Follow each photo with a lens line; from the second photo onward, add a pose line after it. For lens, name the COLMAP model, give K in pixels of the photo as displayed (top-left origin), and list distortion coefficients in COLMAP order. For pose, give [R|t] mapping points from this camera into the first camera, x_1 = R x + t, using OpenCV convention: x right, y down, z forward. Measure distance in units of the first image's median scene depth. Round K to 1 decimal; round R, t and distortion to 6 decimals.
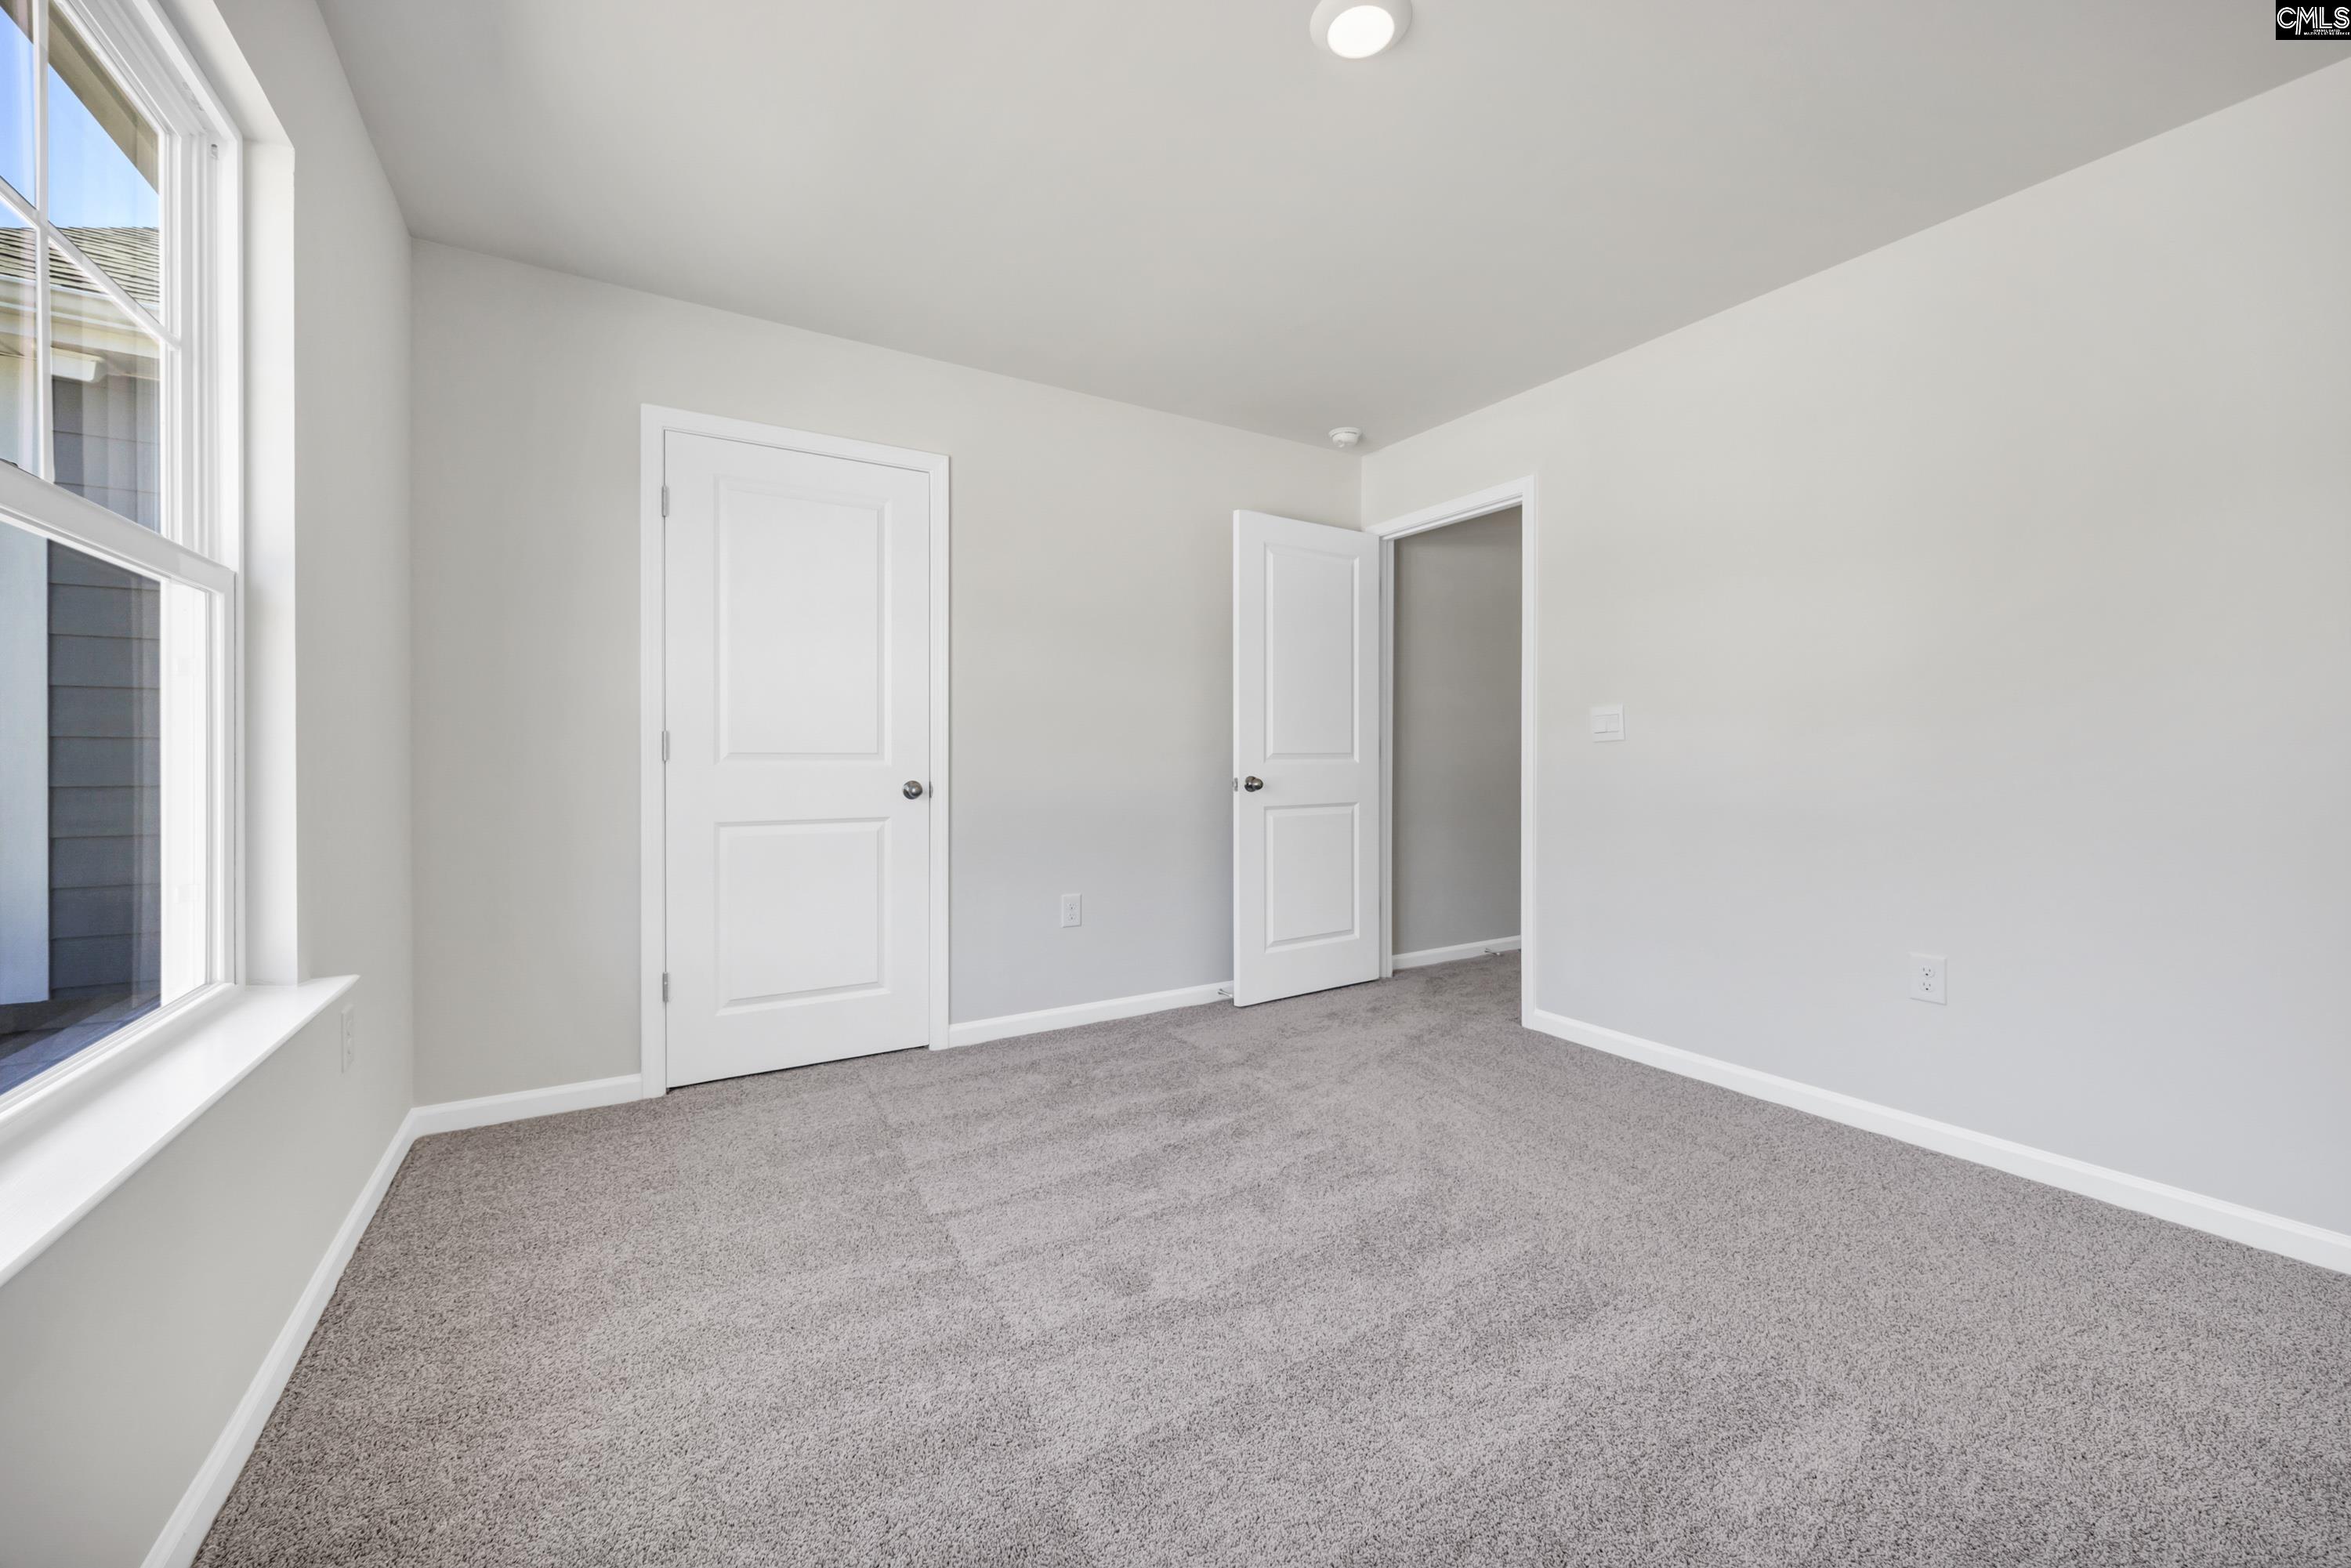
lens RADIAL K [[913.9, 0, 1178.7], [0, 913.9, 765.9], [0, 0, 1]] dist [-0.003933, -0.000099]
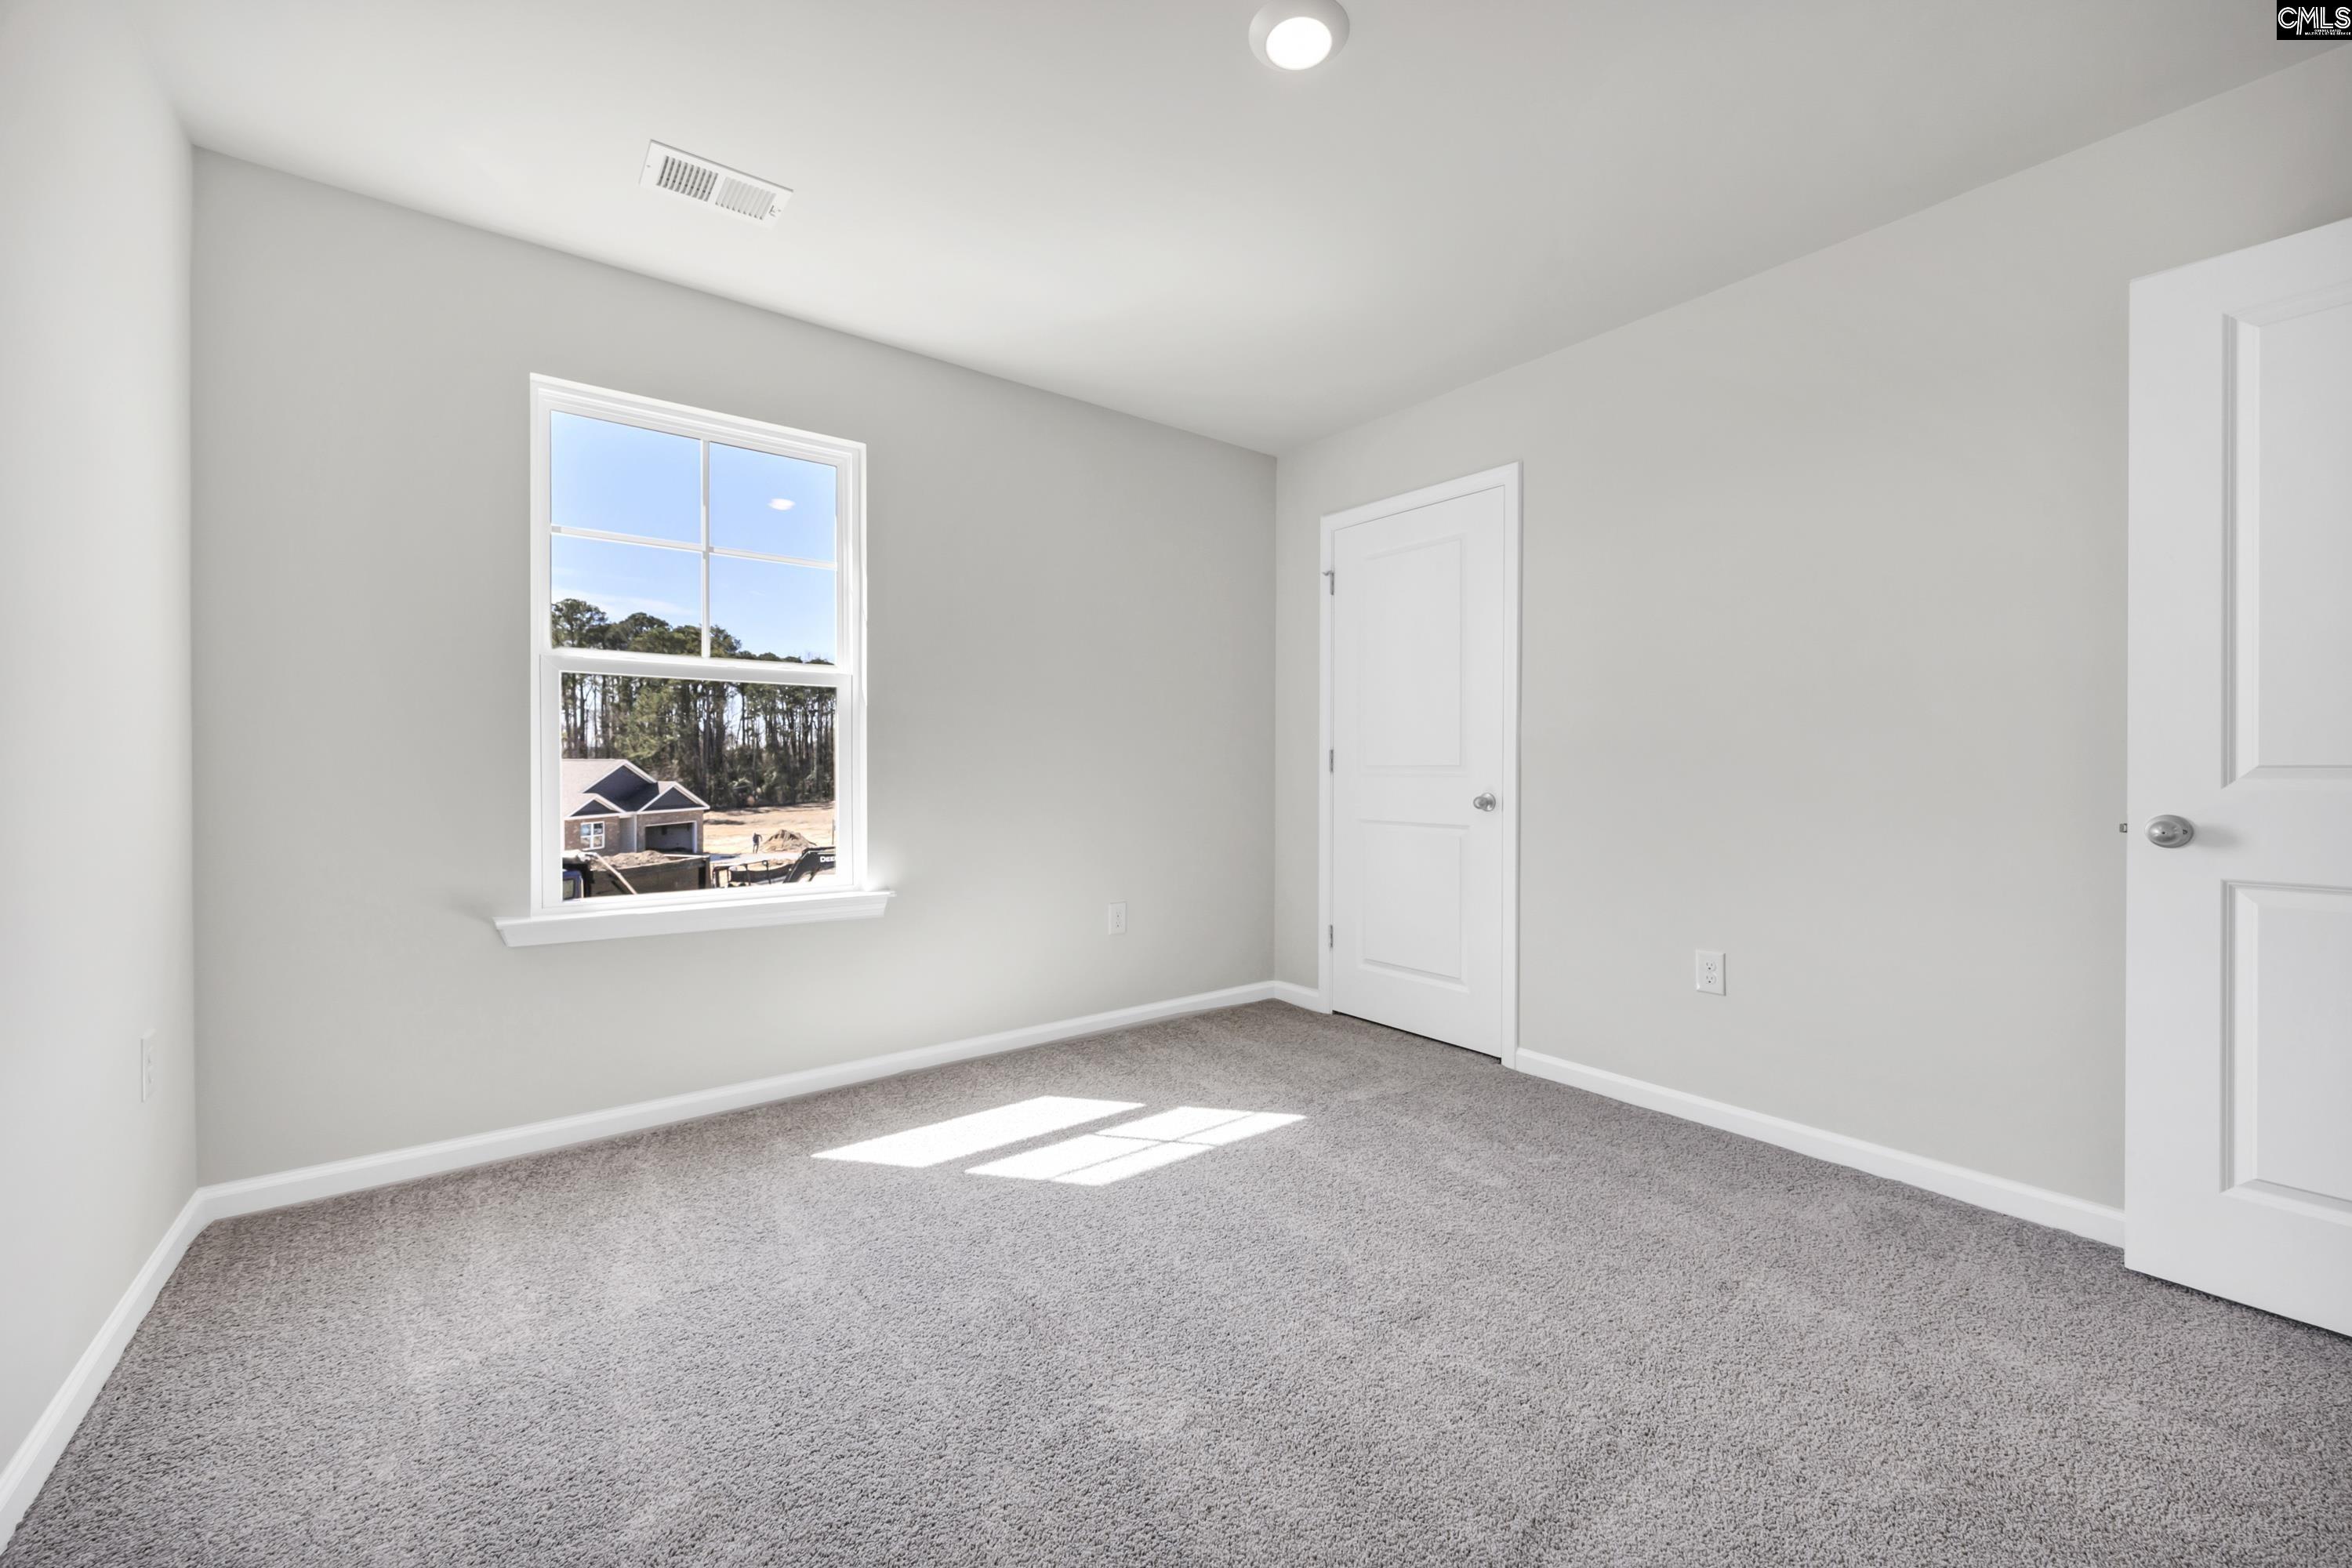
lens RADIAL K [[914.3, 0, 1188.2], [0, 914.3, 773.1], [0, 0, 1]] dist [-0.003933, -0.000099]
pose [[0.105472, 0.009606, -0.994376, 0.672021], [-0.015747, 0.999844, 0.007988, -0.008261], [0.994298, 0.014816, 0.105607, 0.544961]]
